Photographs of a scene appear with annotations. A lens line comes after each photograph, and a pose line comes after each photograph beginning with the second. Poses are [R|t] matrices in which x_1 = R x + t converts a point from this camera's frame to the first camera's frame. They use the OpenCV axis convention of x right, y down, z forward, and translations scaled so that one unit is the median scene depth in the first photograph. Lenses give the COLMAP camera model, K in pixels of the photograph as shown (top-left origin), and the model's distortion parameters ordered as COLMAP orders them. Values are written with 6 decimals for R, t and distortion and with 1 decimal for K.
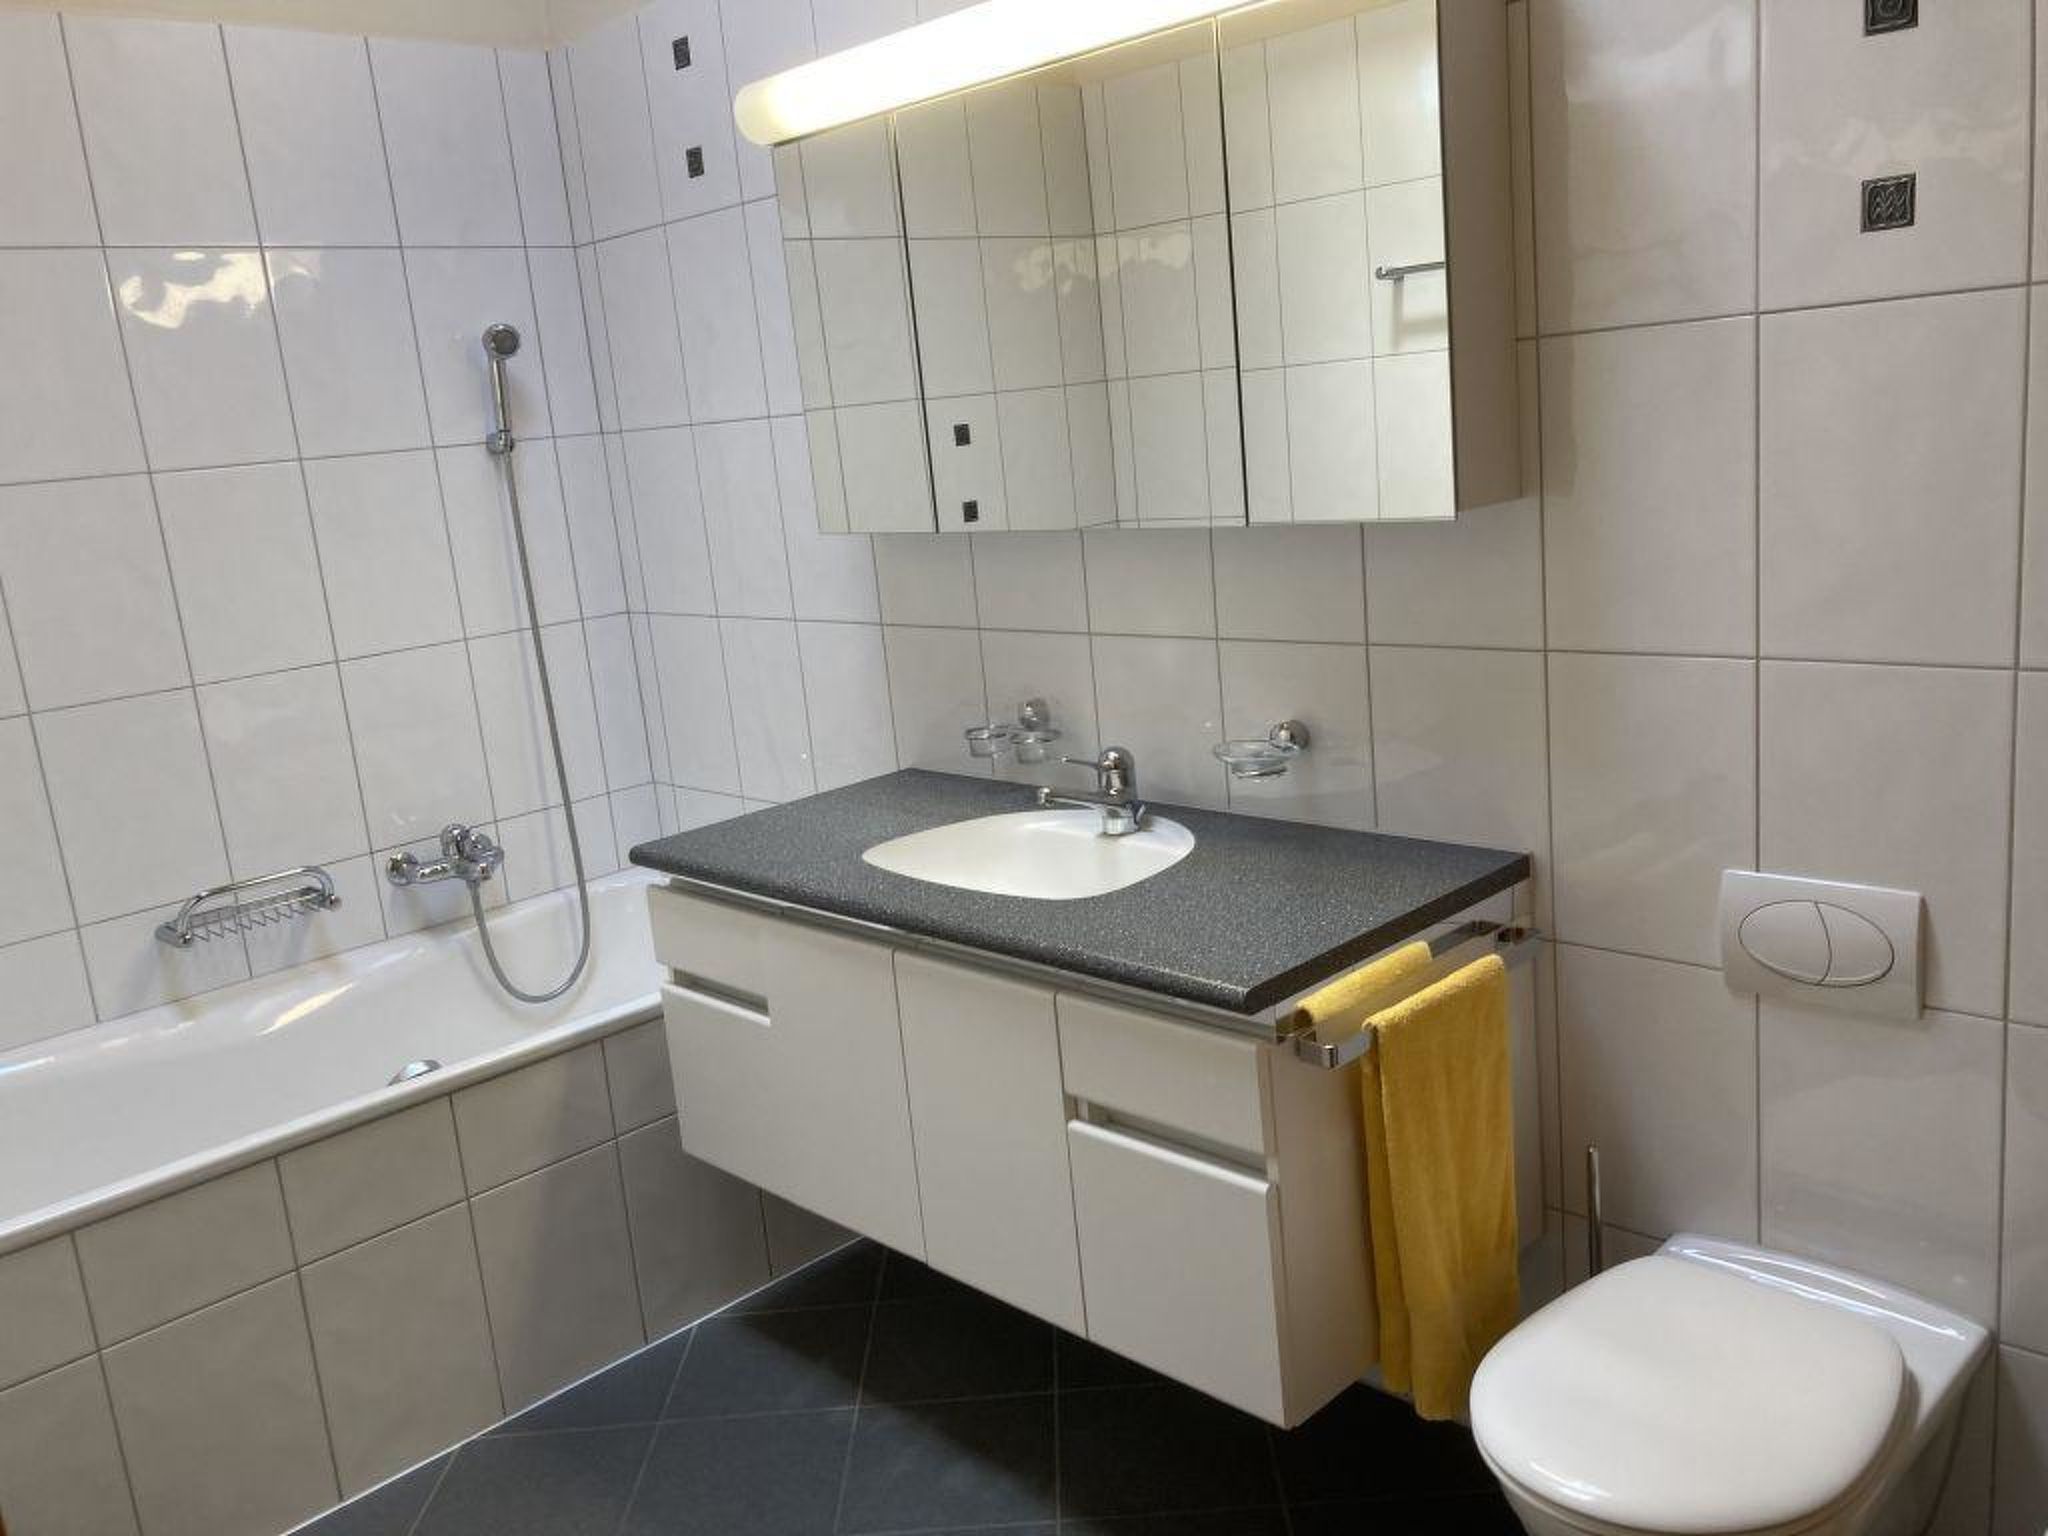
lens RADIAL K [[1660.0, 0, 1024.0], [0, 1660.0, 768.0], [0, 0, 1]] dist [0.013306, -0.002462]
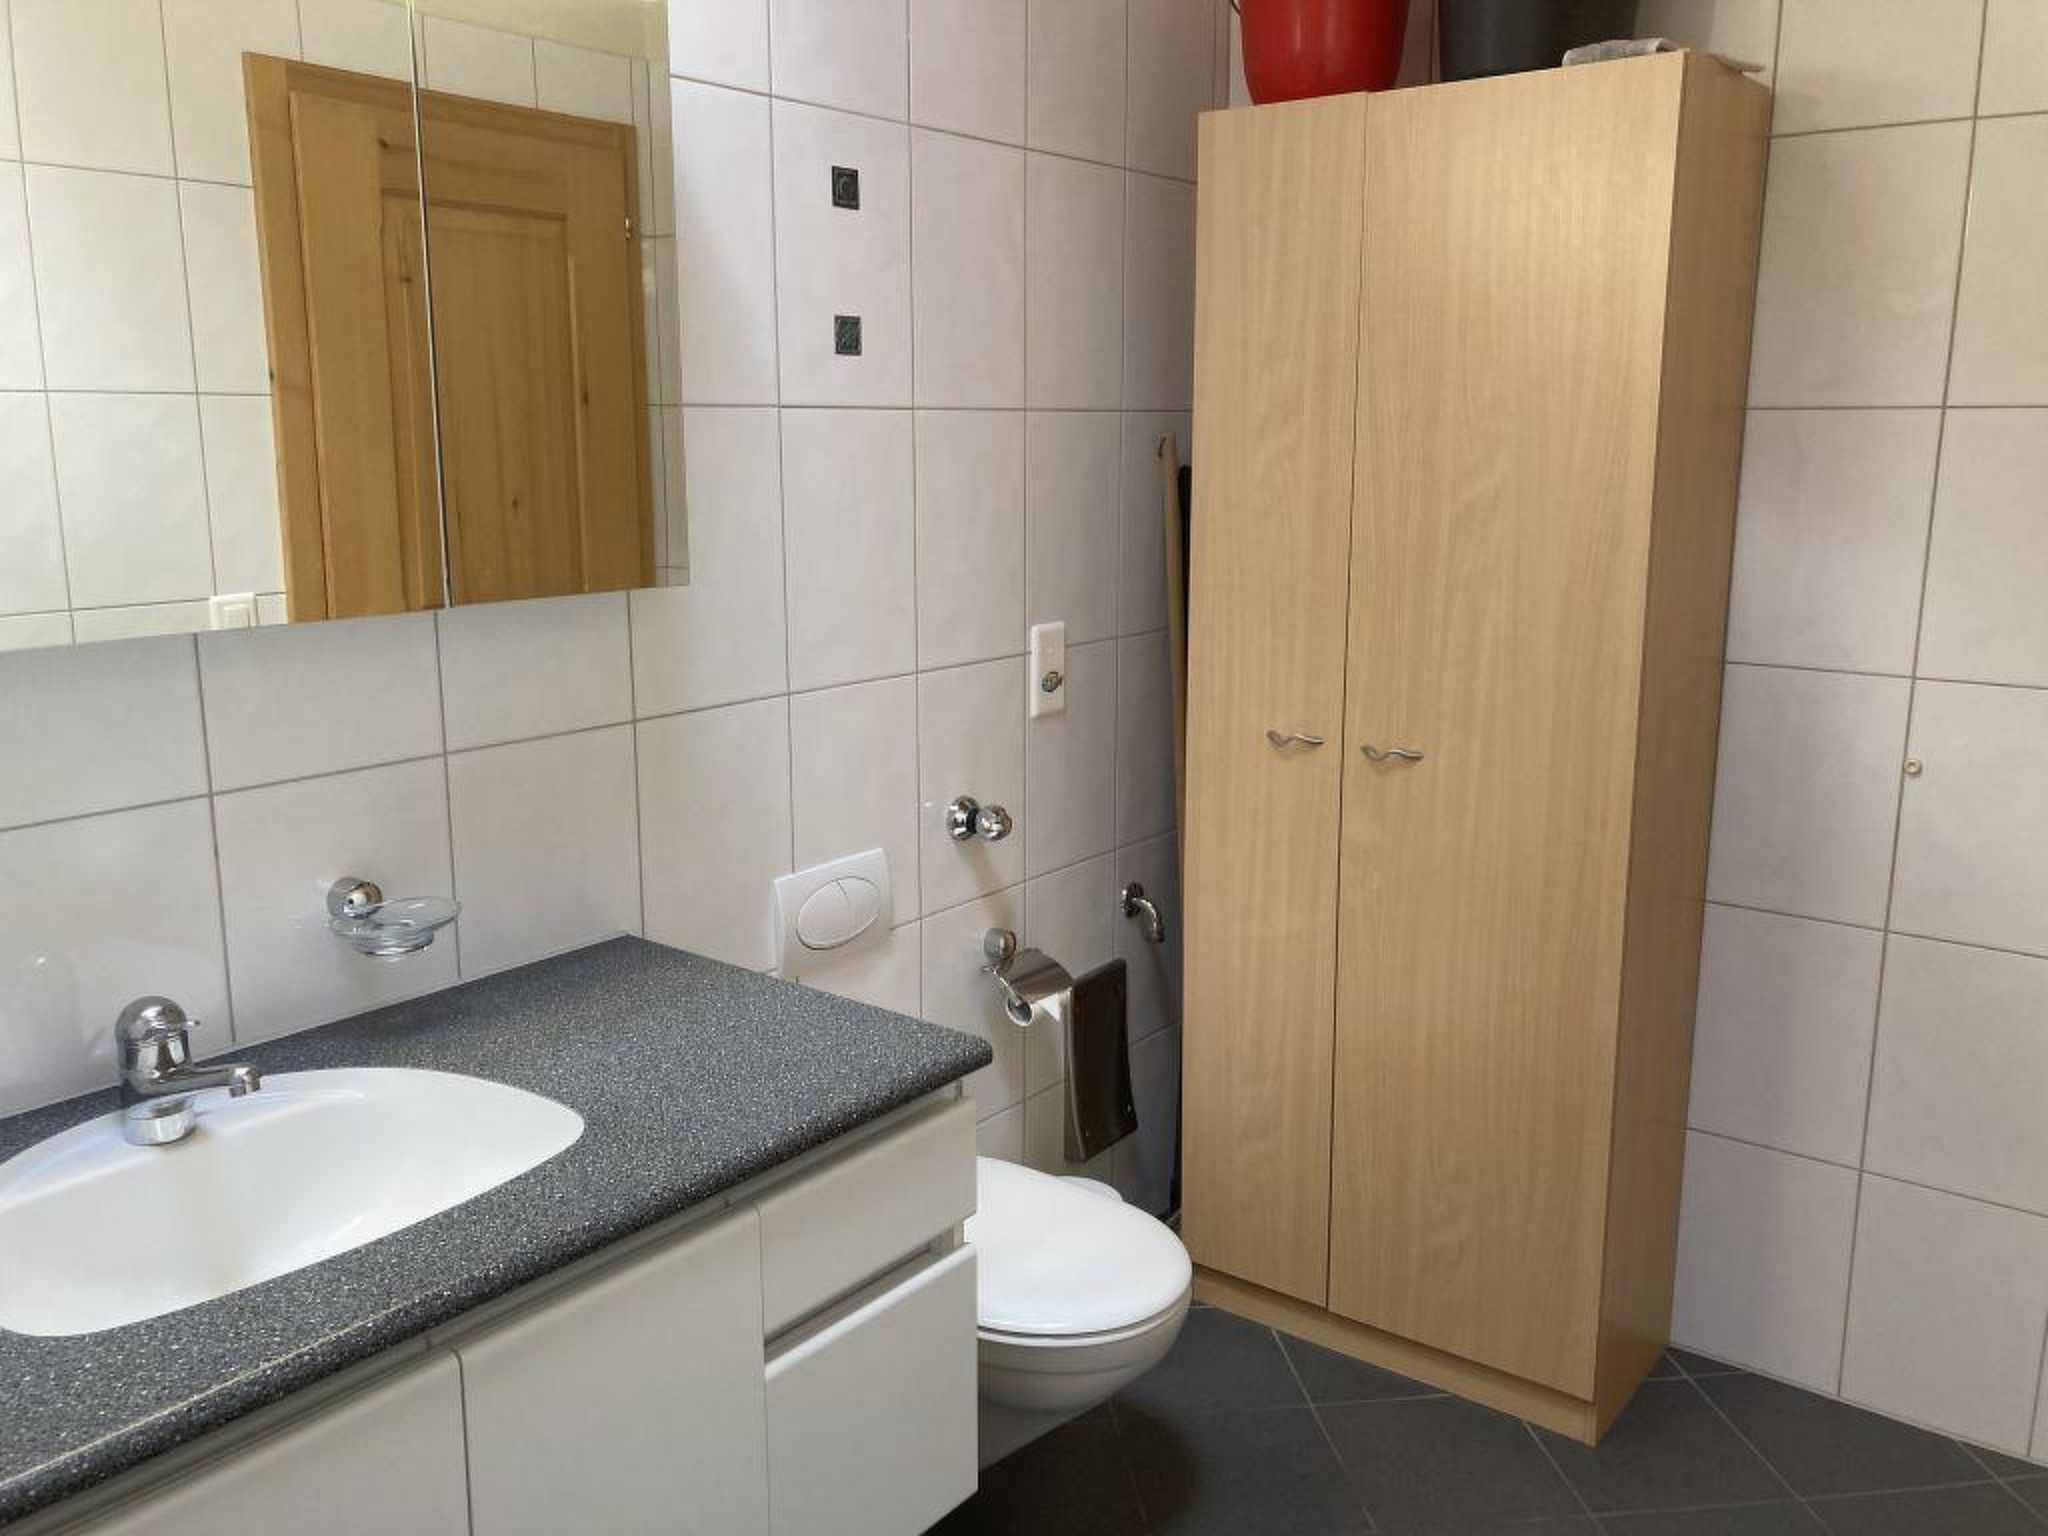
lens RADIAL K [[1660.0, 0, 1024.0], [0, 1660.0, 768.0], [0, 0, 1]] dist [0.013306, -0.002462]
pose [[-0.136286, -0.108226, 0.984740, -0.706207], [0.221404, 0.965545, 0.136759, -0.129789], [-0.965612, 0.236663, -0.107628, 0.911220]]
